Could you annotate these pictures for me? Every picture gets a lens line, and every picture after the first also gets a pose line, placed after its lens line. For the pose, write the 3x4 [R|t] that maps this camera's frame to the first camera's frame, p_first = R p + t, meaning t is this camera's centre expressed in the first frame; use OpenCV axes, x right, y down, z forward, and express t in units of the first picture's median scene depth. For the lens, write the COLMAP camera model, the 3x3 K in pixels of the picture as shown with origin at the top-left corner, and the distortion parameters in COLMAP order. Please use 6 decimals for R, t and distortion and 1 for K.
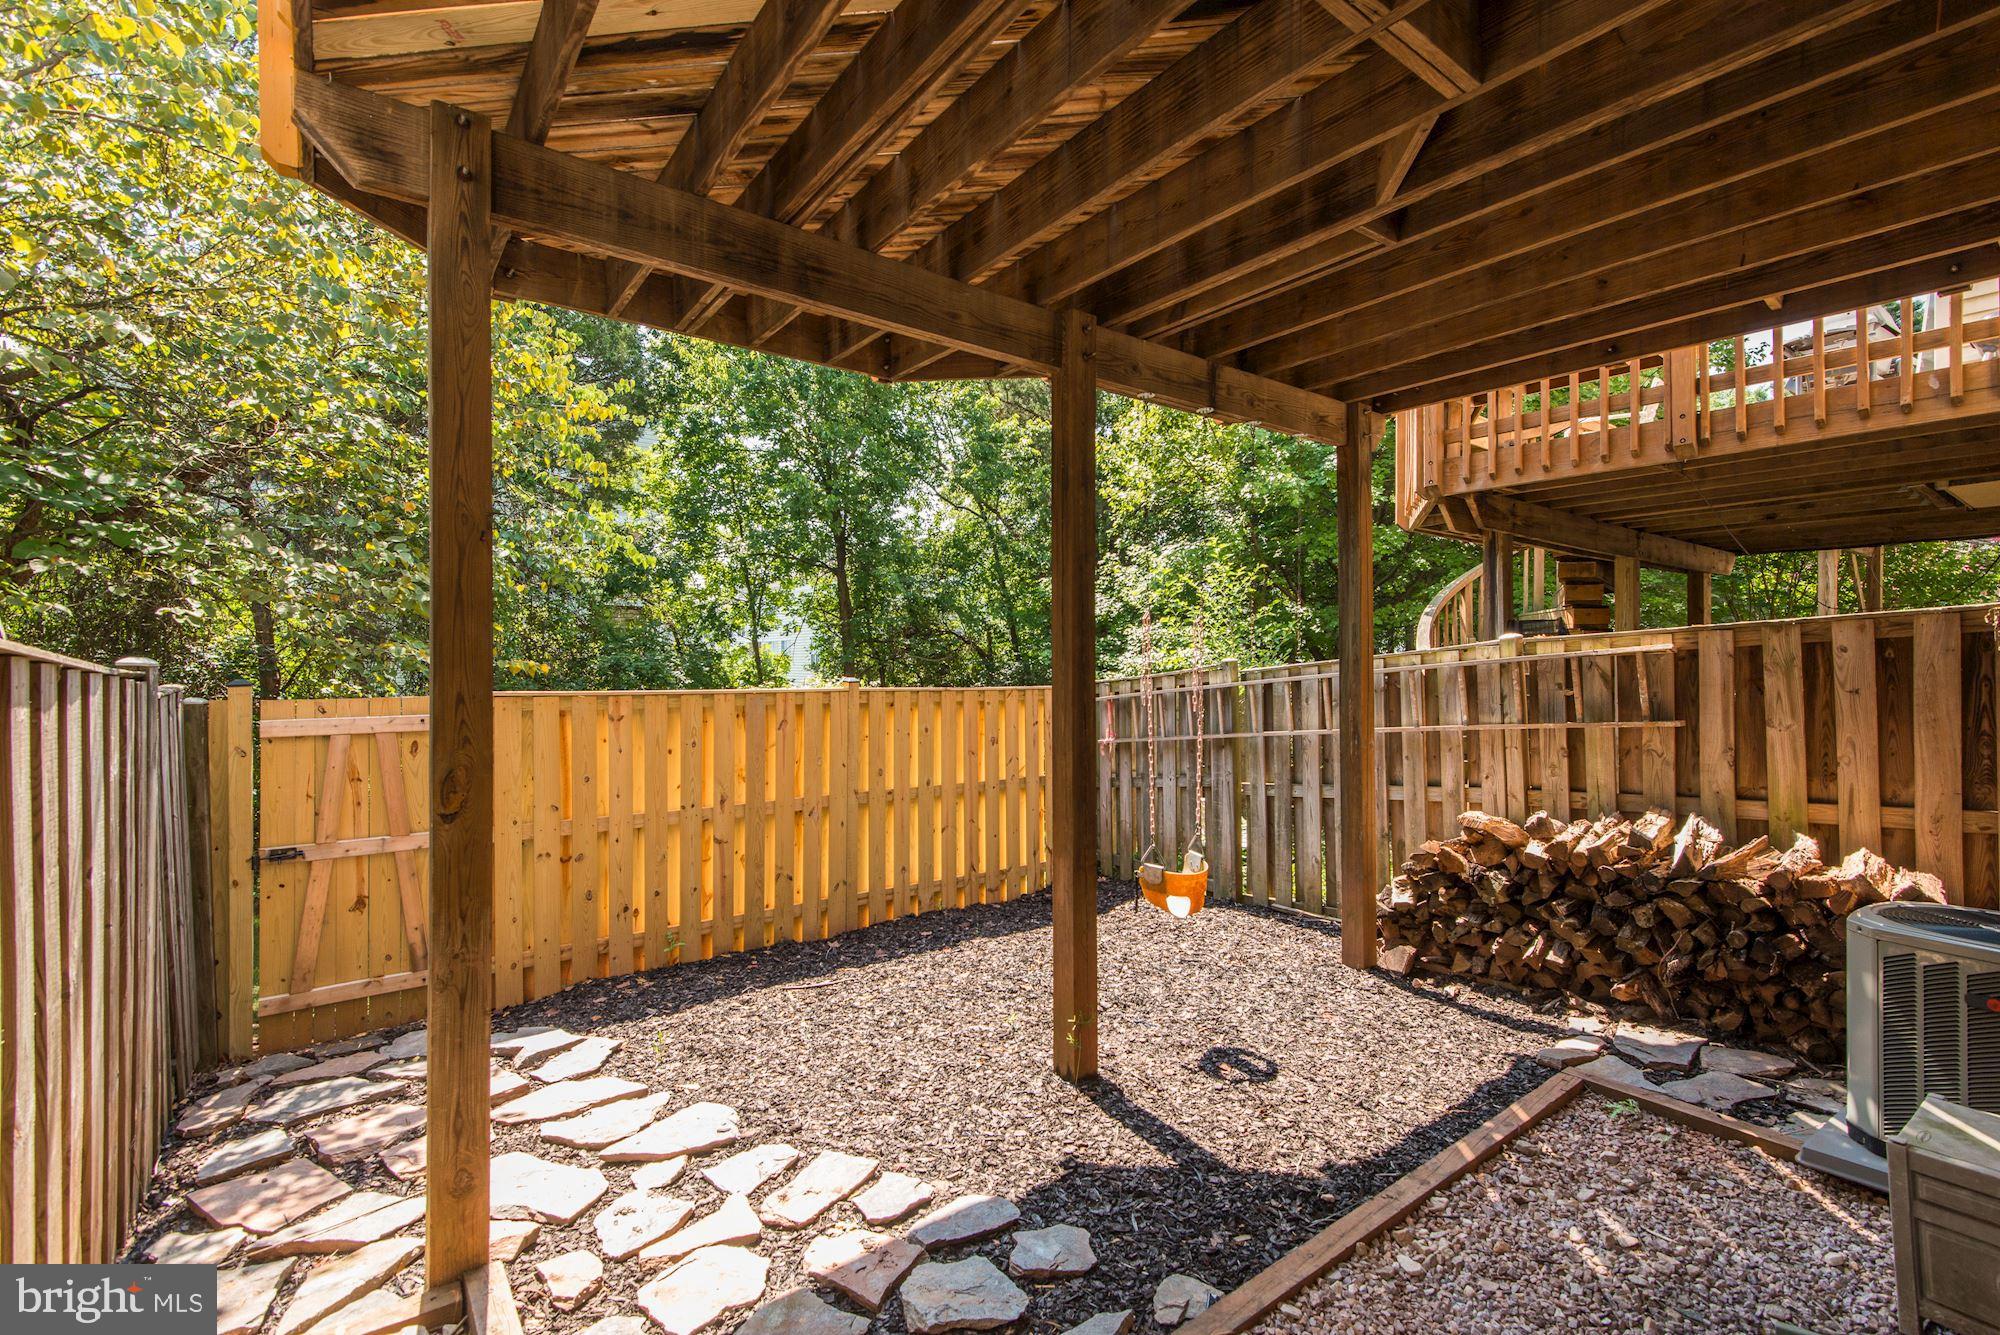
lens RADIAL K [[902.8, 0, 997.8], [0, 902.8, 664.0], [0, 0, 1]] dist [0.020467, -0.014760]
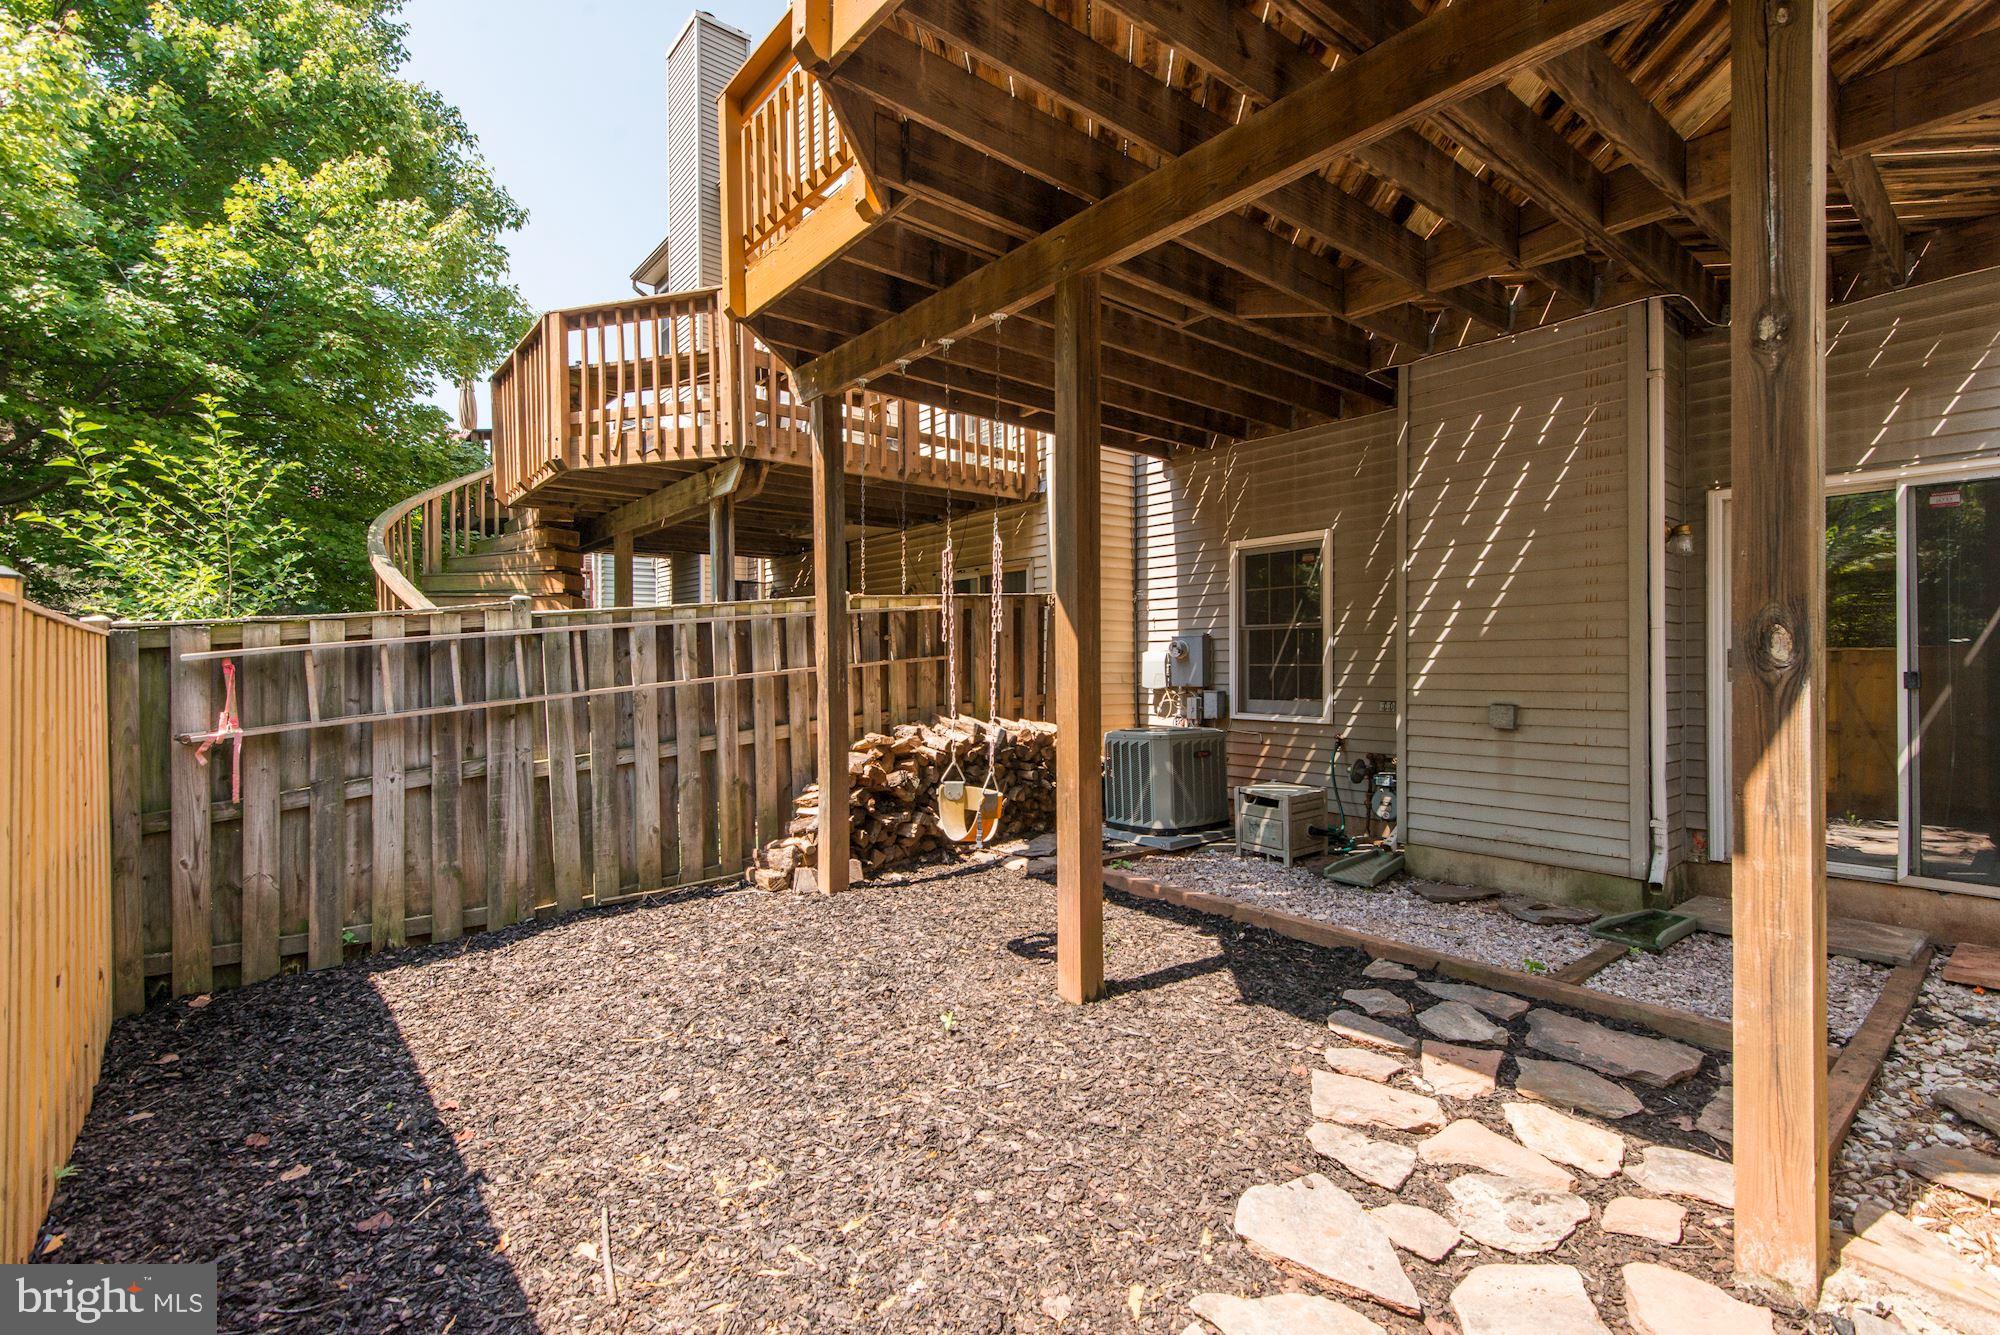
lens RADIAL K [[902.8, 0, 994.8], [0, 902.8, 661.1], [0, 0, 1]] dist [0.020467, -0.014760]
pose [[-0.031844, -0.001887, 0.999491, -0.856902], [0.003938, 0.999990, 0.002014, 0.077173], [-0.999485, 0.004000, -0.031837, 1.066928]]
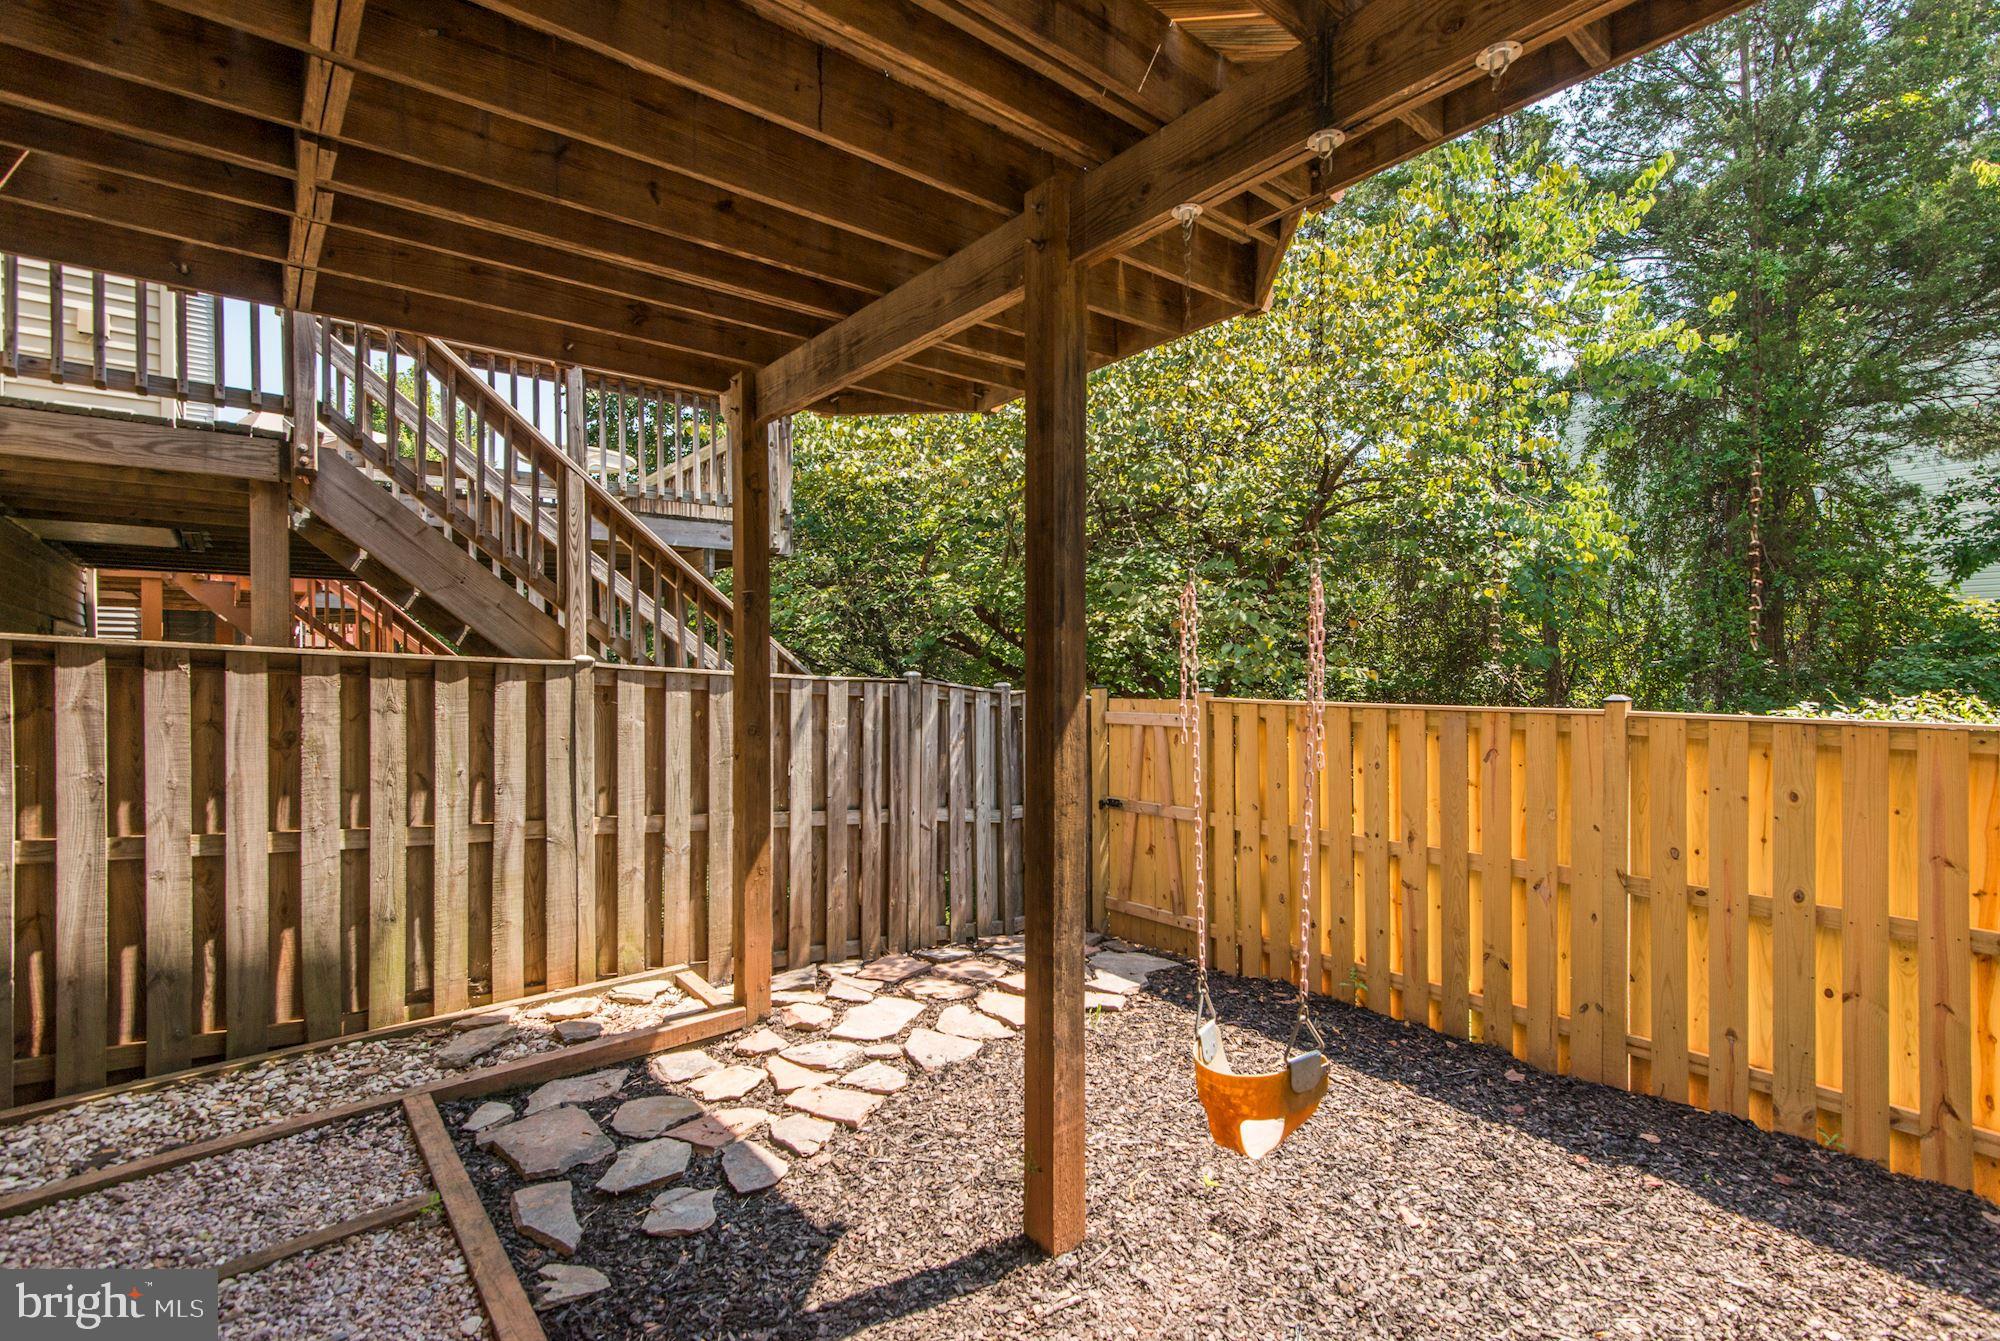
lens RADIAL K [[902.8, 0, 1000.5], [0, 902.8, 671.2], [0, 0, 1]] dist [0.020467, -0.014760]
pose [[0.033910, -0.000116, -0.999425, 0.767680], [0.001627, 0.999999, -0.000061, -0.003515], [0.999424, -0.001624, 0.033910, 0.882270]]
